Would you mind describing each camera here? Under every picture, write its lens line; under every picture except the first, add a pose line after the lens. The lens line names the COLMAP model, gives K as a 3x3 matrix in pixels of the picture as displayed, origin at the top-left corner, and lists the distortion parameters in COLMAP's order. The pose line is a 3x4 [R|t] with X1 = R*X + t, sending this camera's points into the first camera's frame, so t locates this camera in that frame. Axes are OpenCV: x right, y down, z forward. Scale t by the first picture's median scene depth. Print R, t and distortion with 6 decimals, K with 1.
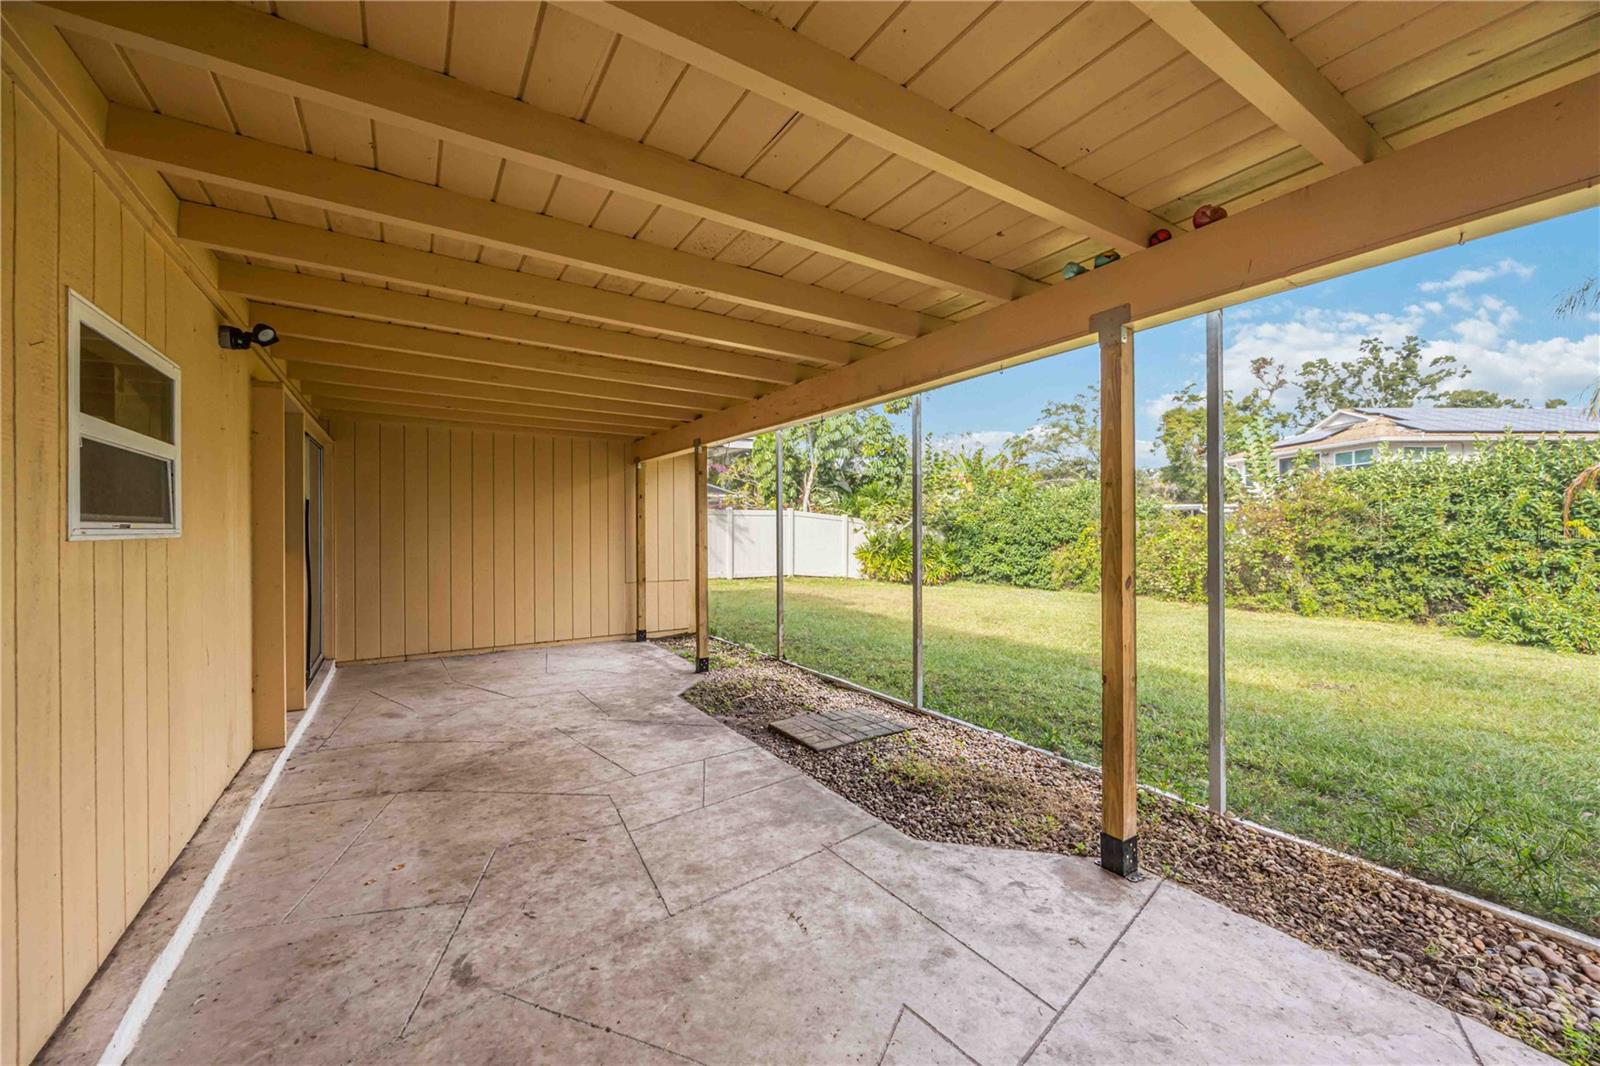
lens RADIAL K [[619.9, 0, 798.3], [0, 619.9, 528.1], [0, 0, 1]] dist [-0.001602, 0.000223]
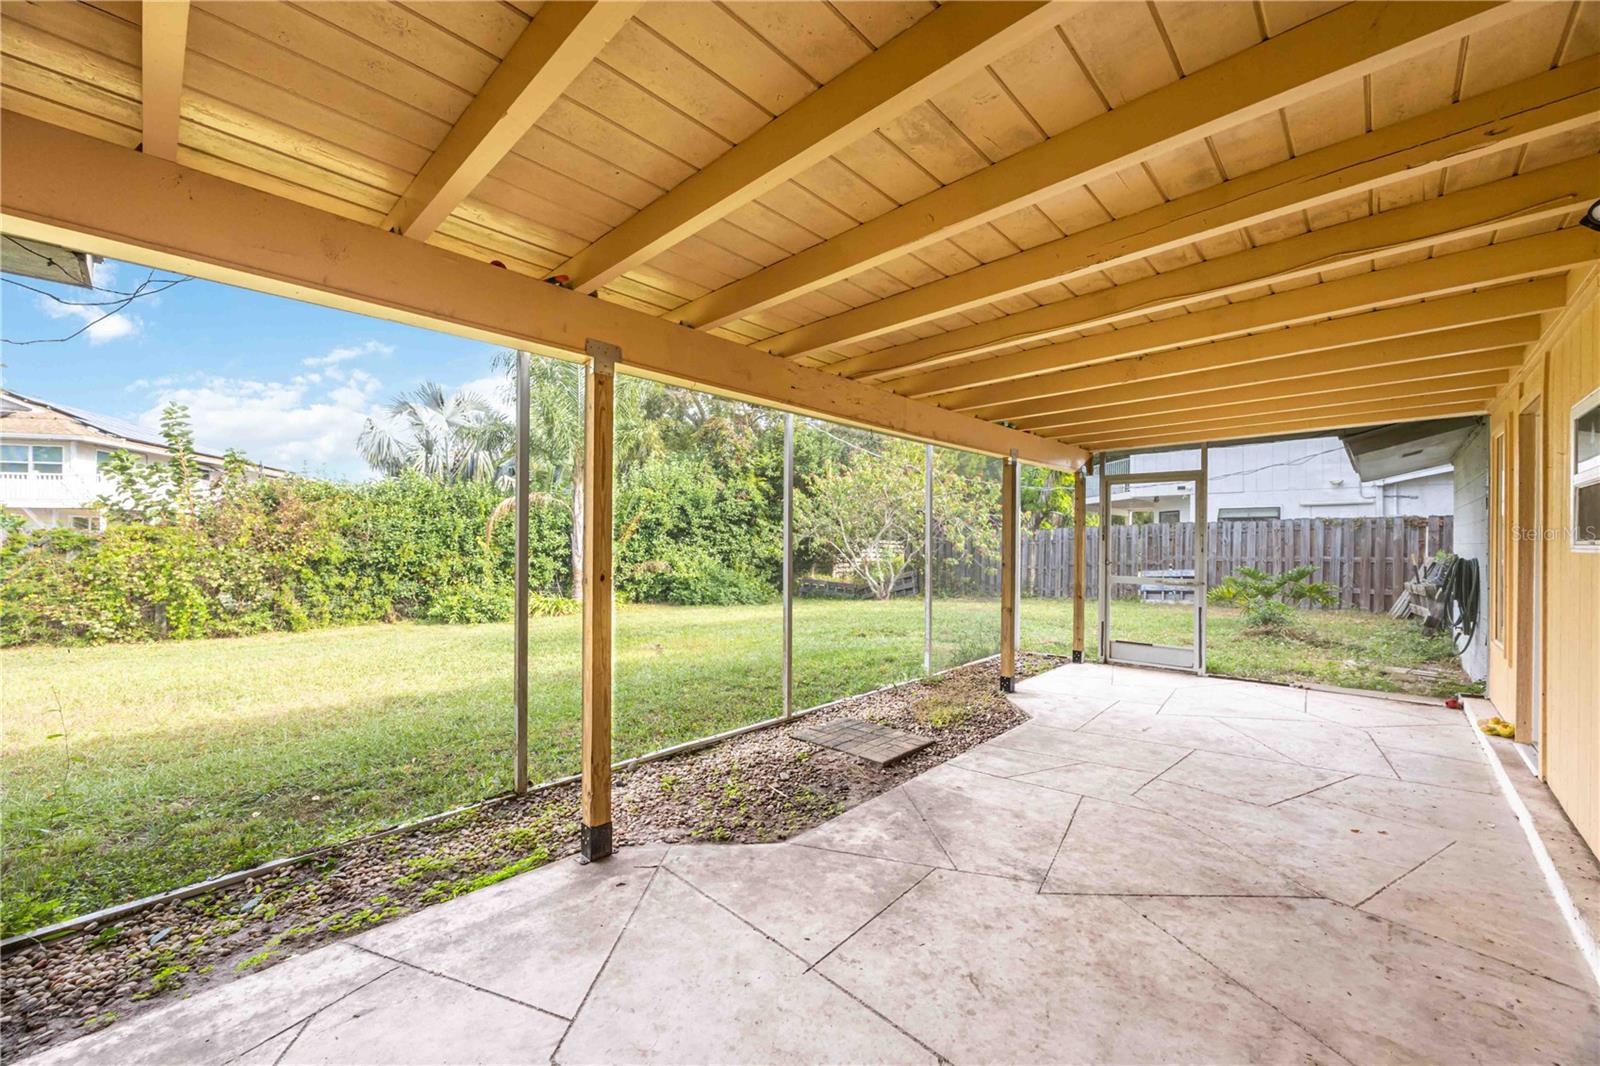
lens RADIAL K [[619.9, 0, 798.3], [0, 619.9, 528.1], [0, 0, 1]] dist [-0.001602, 0.000223]
pose [[-0.248867, 0.023523, 0.968252, -1.036178], [-0.004666, 0.999664, -0.025485, 0.003252], [-0.968526, -0.010860, -0.248674, 1.571889]]
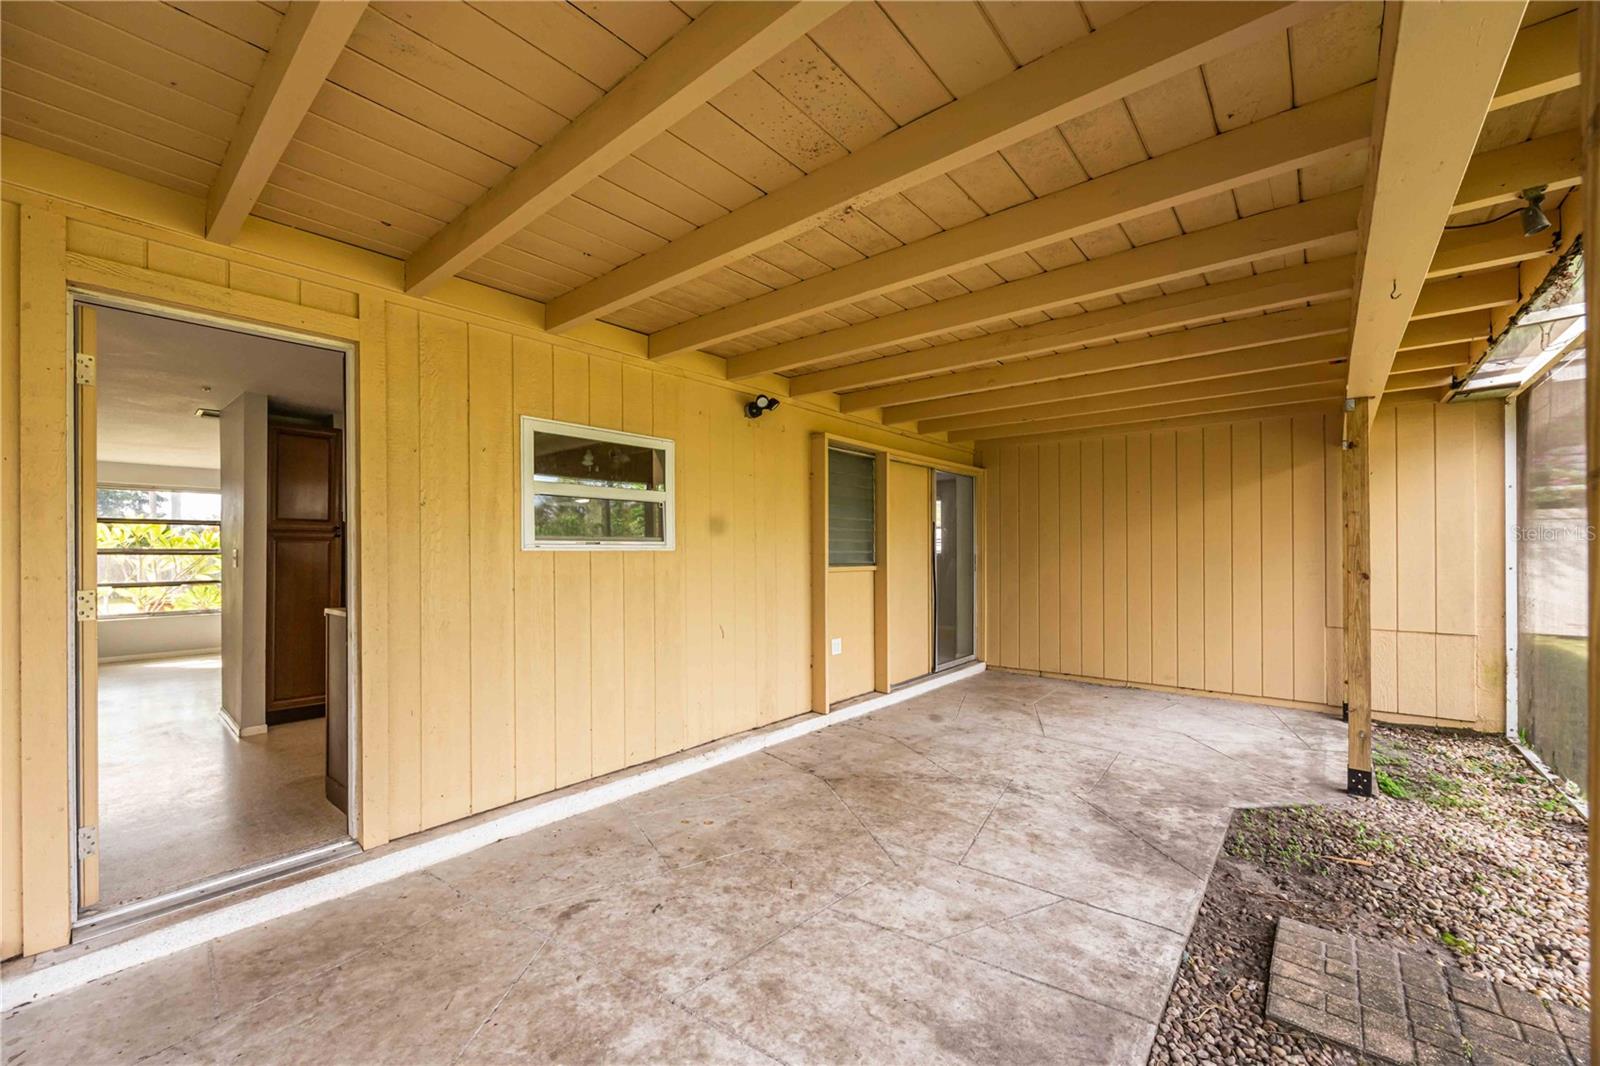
lens RADIAL K [[623.4, 0, 793.9], [0, 623.4, 555.1], [0, 0, 1]] dist [-0.004740, -0.000222]
pose [[0.296675, 0.006127, -0.954959, 0.380331], [0.003085, 0.999968, 0.007374, 0.010579], [0.954974, -0.005134, 0.296646, 0.540605]]
